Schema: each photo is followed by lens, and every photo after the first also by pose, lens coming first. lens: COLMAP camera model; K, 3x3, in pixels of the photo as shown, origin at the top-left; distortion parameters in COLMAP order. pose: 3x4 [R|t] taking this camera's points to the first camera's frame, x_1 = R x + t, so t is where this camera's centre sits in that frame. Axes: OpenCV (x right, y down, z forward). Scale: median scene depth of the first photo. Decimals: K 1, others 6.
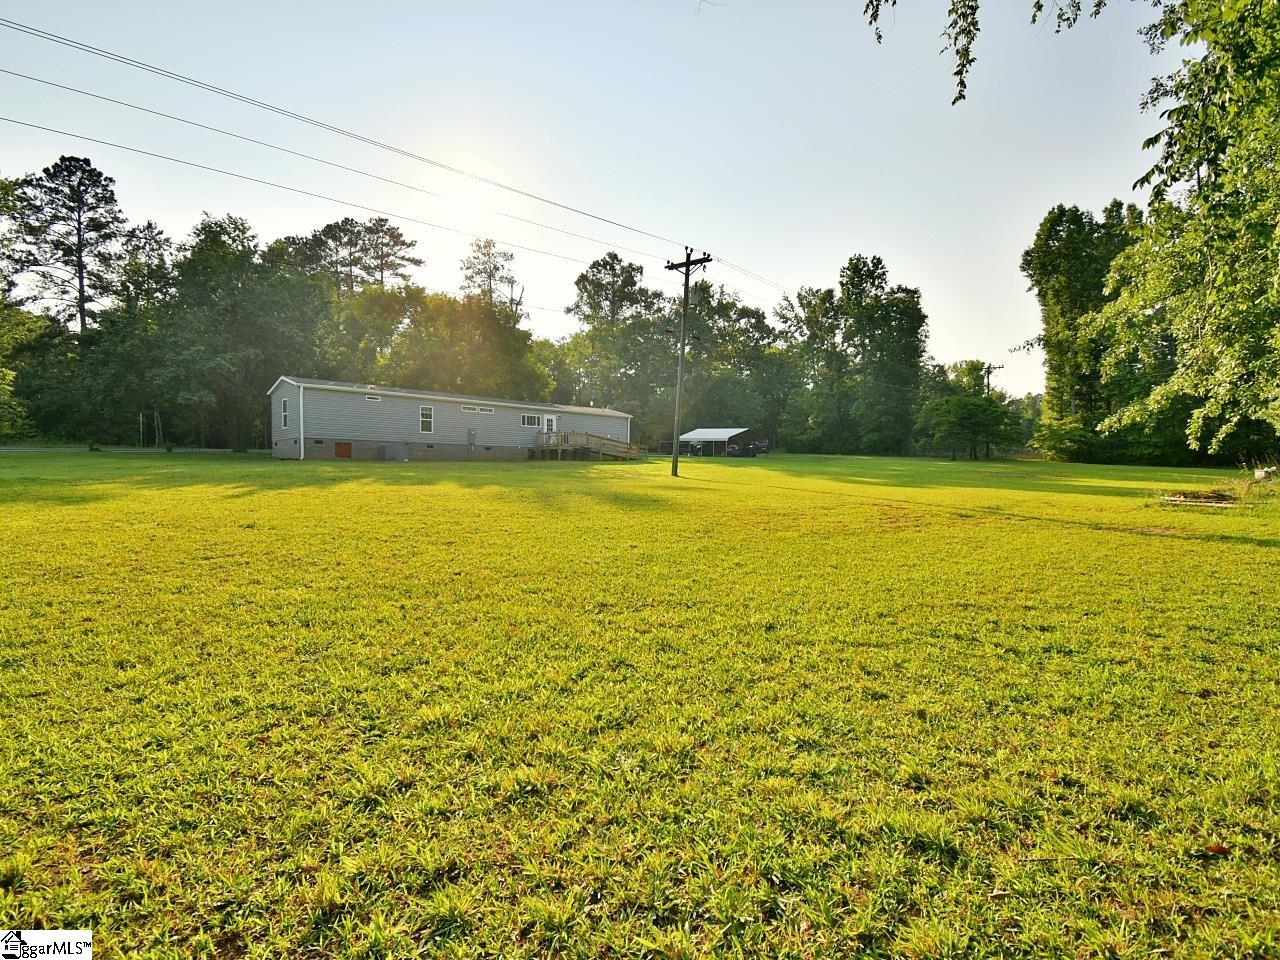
lens RADIAL K [[621.0, 0, 643.8], [0, 621.0, 481.4], [0, 0, 1]] dist [-0.004388, -0.001567]
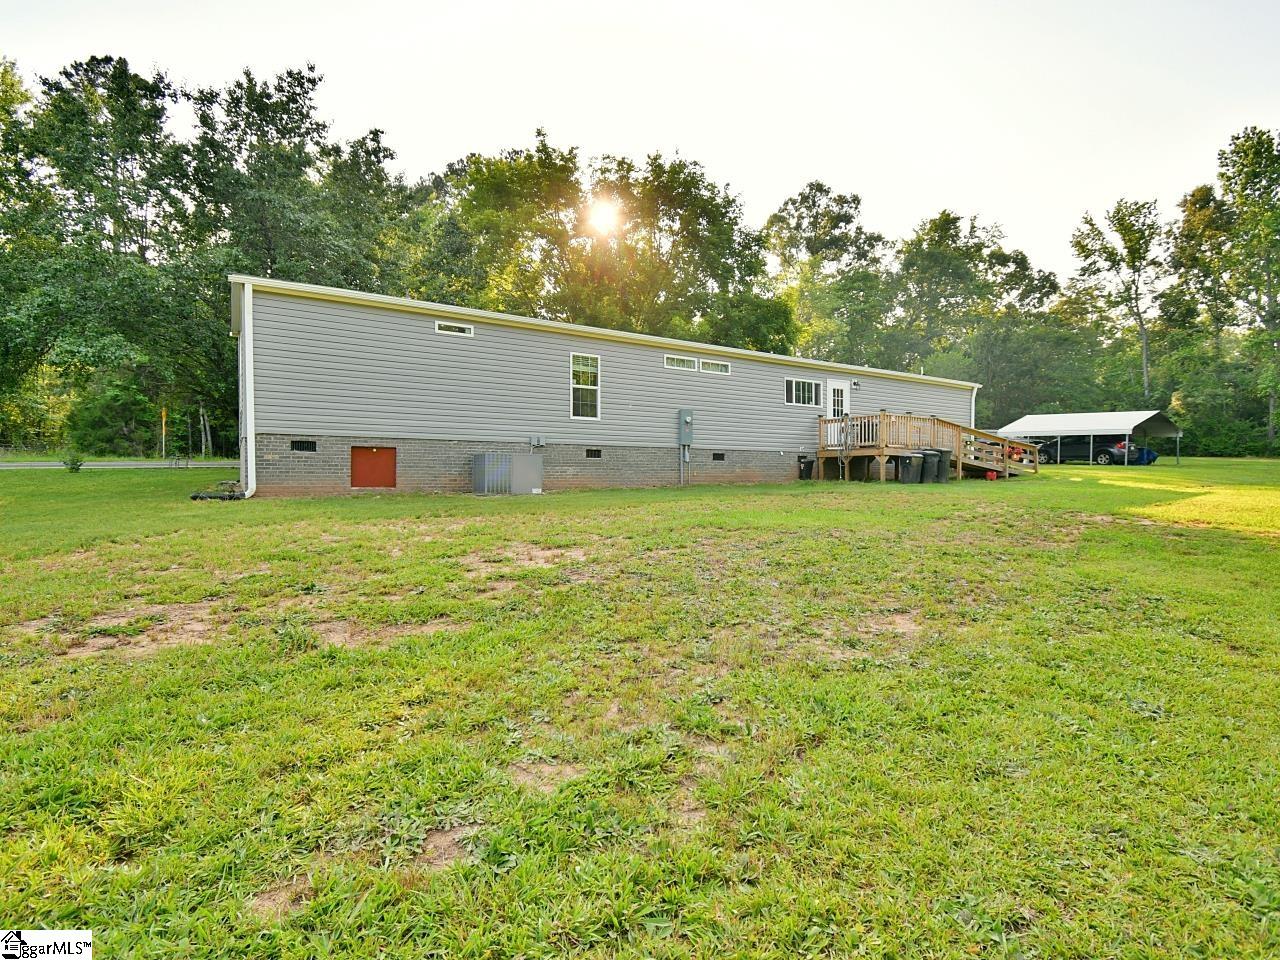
lens RADIAL K [[621.0, 0, 638.4], [0, 621.0, 481.3], [0, 0, 1]] dist [-0.004388, -0.001567]
pose [[0.975034, -0.002319, -0.222043, -0.106205], [0.001124, 0.999984, -0.005510, -0.016792], [0.222052, 0.005123, 0.975021, 0.287634]]
